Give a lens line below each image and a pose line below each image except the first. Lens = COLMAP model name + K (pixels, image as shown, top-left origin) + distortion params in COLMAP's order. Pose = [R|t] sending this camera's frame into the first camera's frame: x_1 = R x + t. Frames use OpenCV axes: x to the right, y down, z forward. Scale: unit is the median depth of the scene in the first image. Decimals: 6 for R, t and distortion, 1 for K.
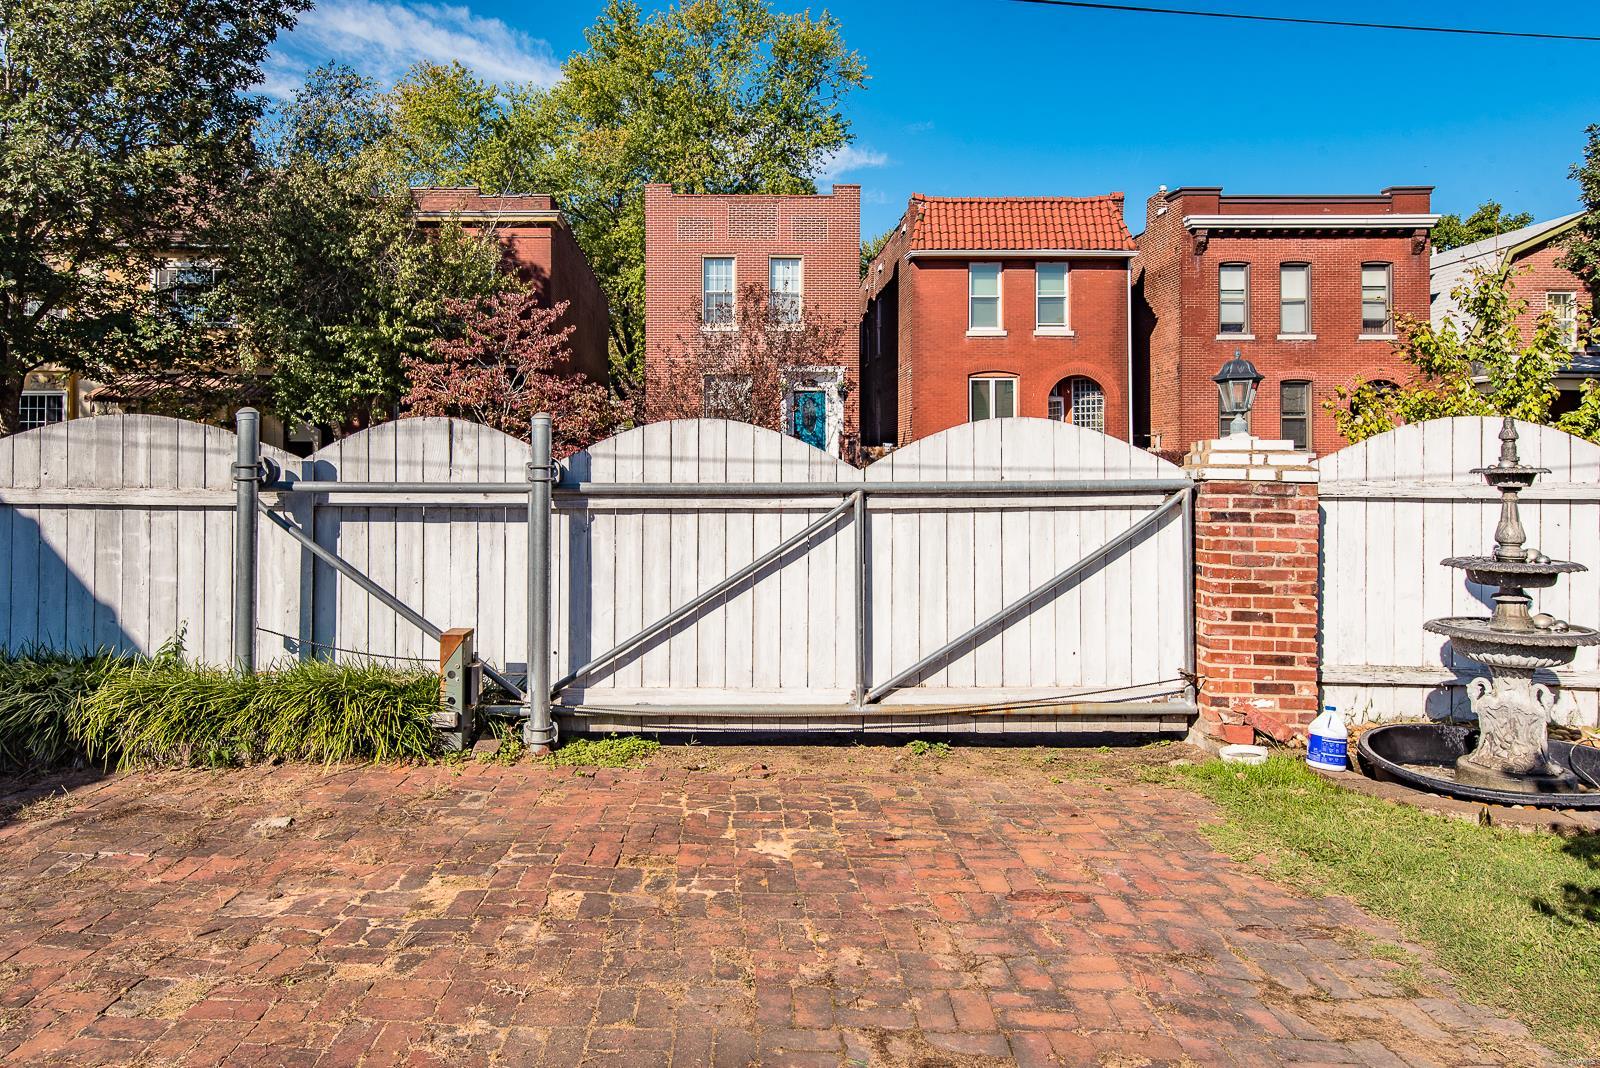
lens RADIAL K [[1024.7, 0, 716.6], [0, 1024.7, 464.7], [0, 0, 1]] dist [0.019964, -0.001224]
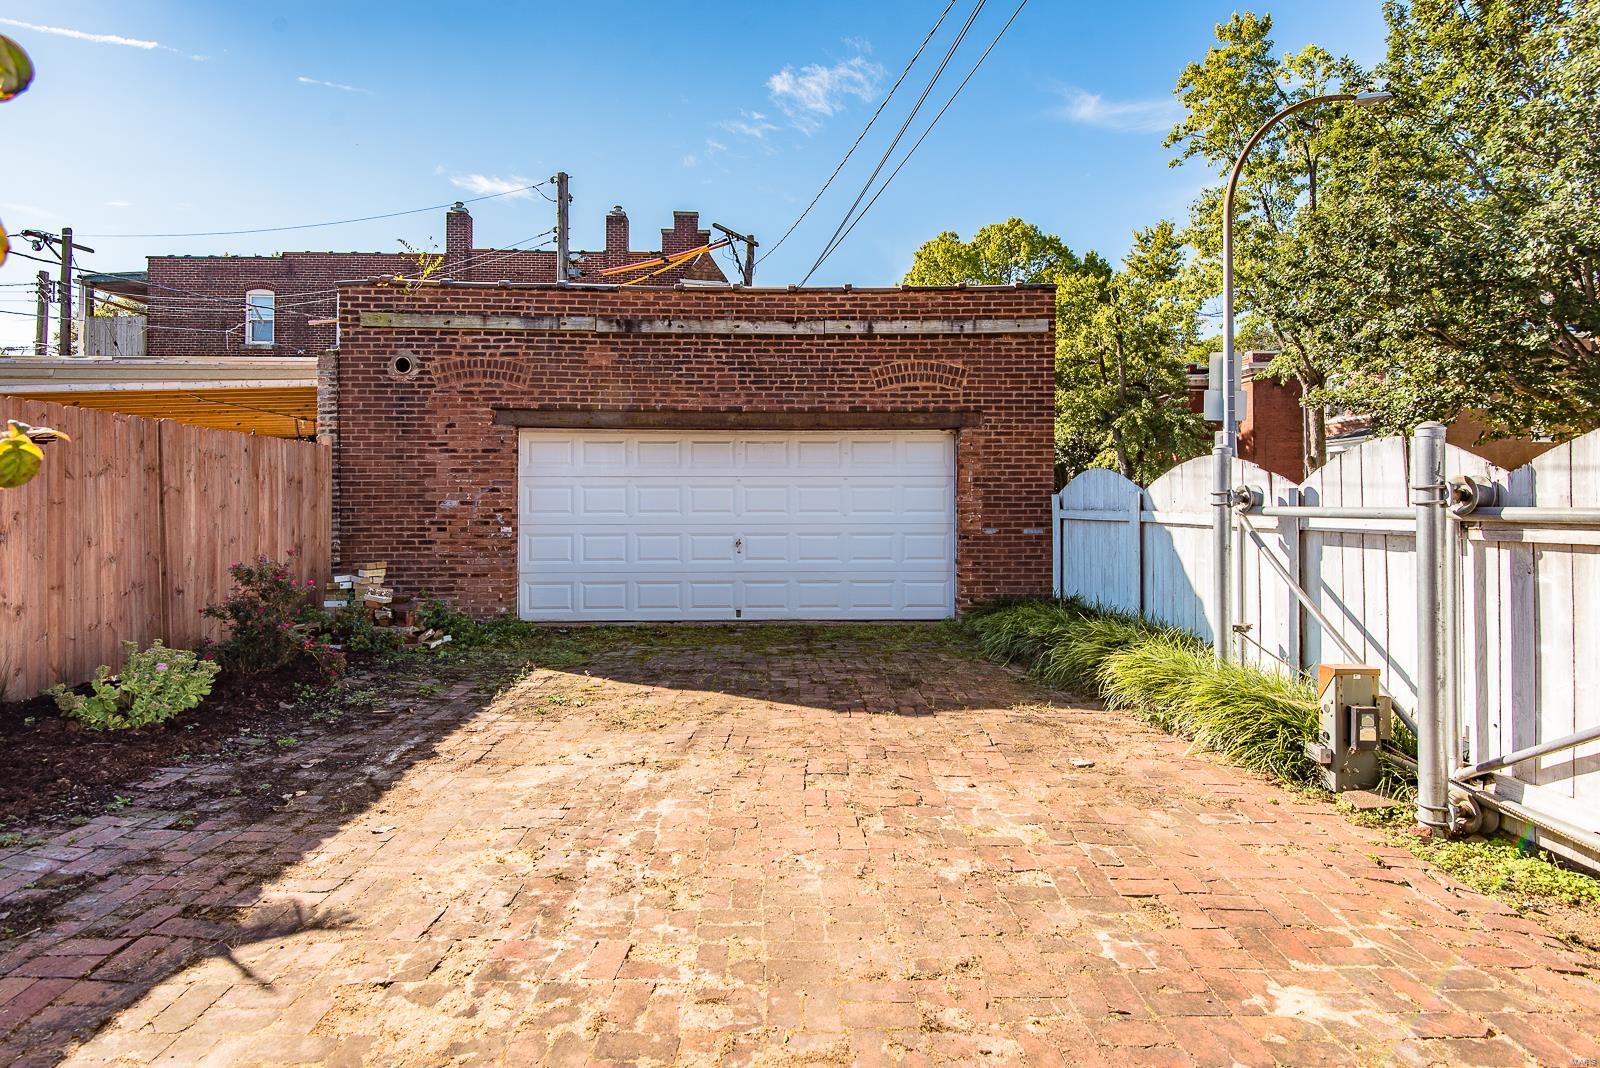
lens RADIAL K [[798.6, 0, 790.8], [0, 798.6, 500.4], [0, 0, 1]] dist [0.039482, -0.029901]
pose [[0.039035, -0.009321, -0.999194, 0.429344], [0.002221, 0.999955, -0.009242, 0.016247], [0.999235, -0.001858, 0.039054, 0.432446]]
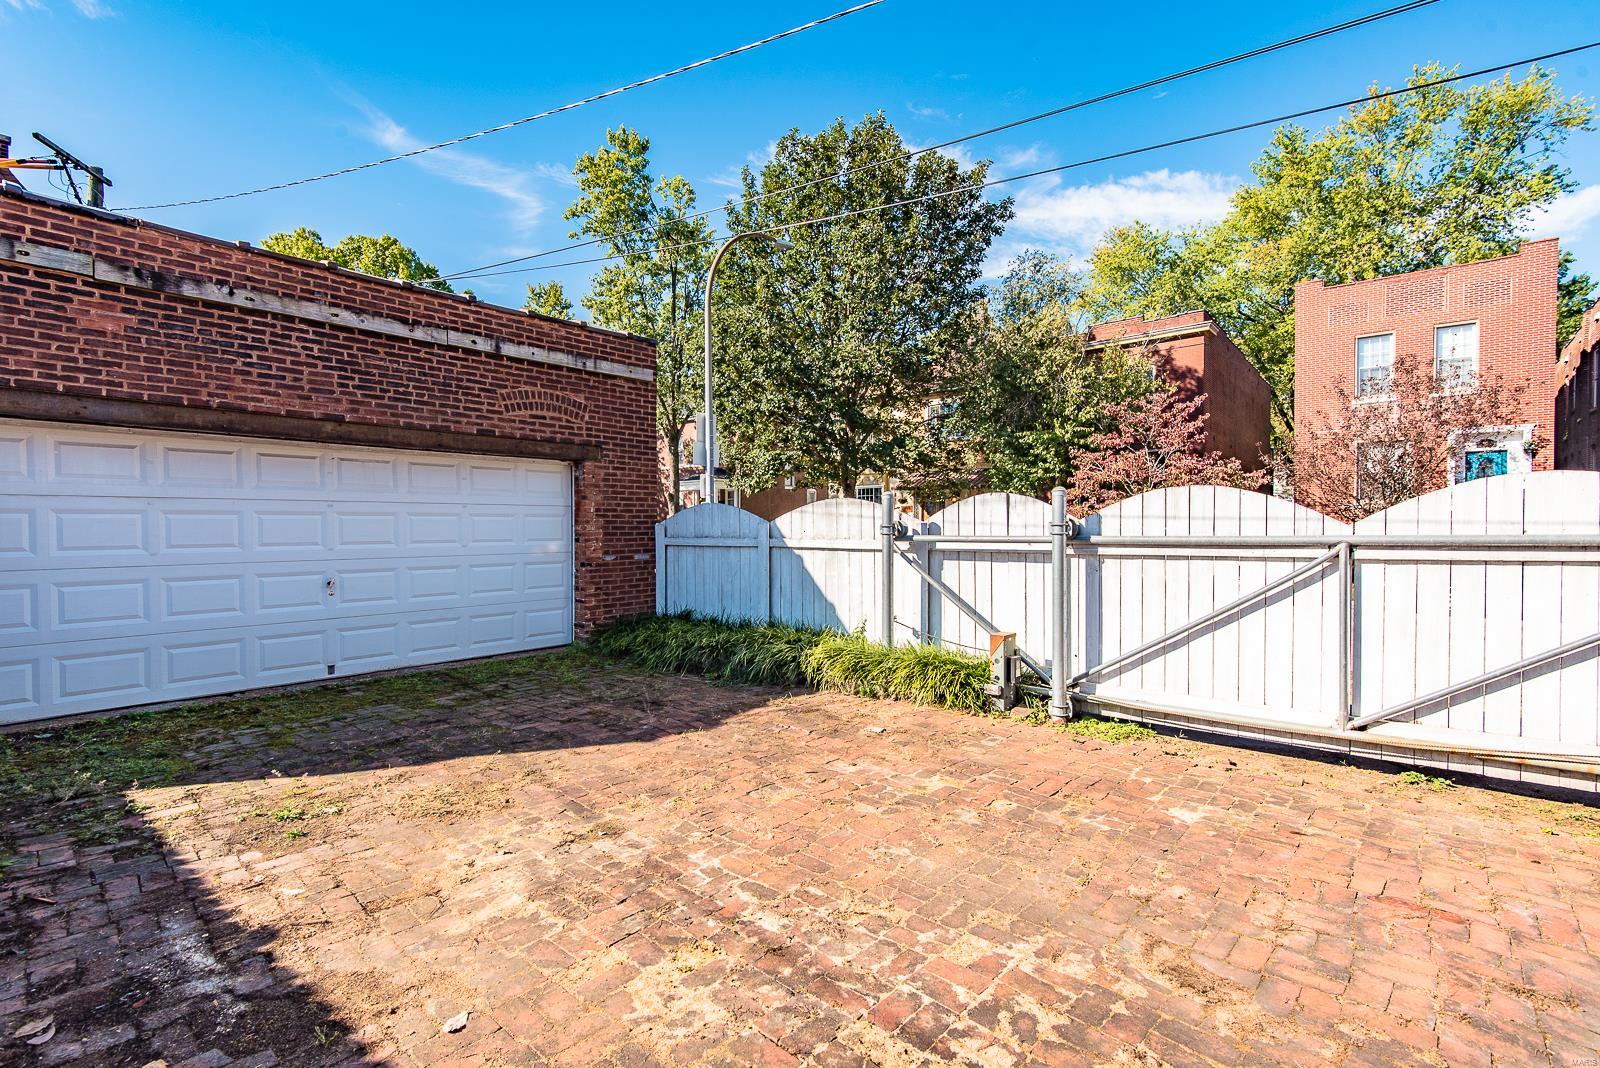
lens RADIAL K [[722.6, 0, 808.3], [0, 722.6, 544.9], [0, 0, 1]] dist [0.034674, -0.021060]
pose [[0.770652, 0.008584, -0.637199, 0.192982], [0.007298, 0.999725, 0.022294, 0.004629], [0.637215, -0.021831, 0.770377, -0.007315]]
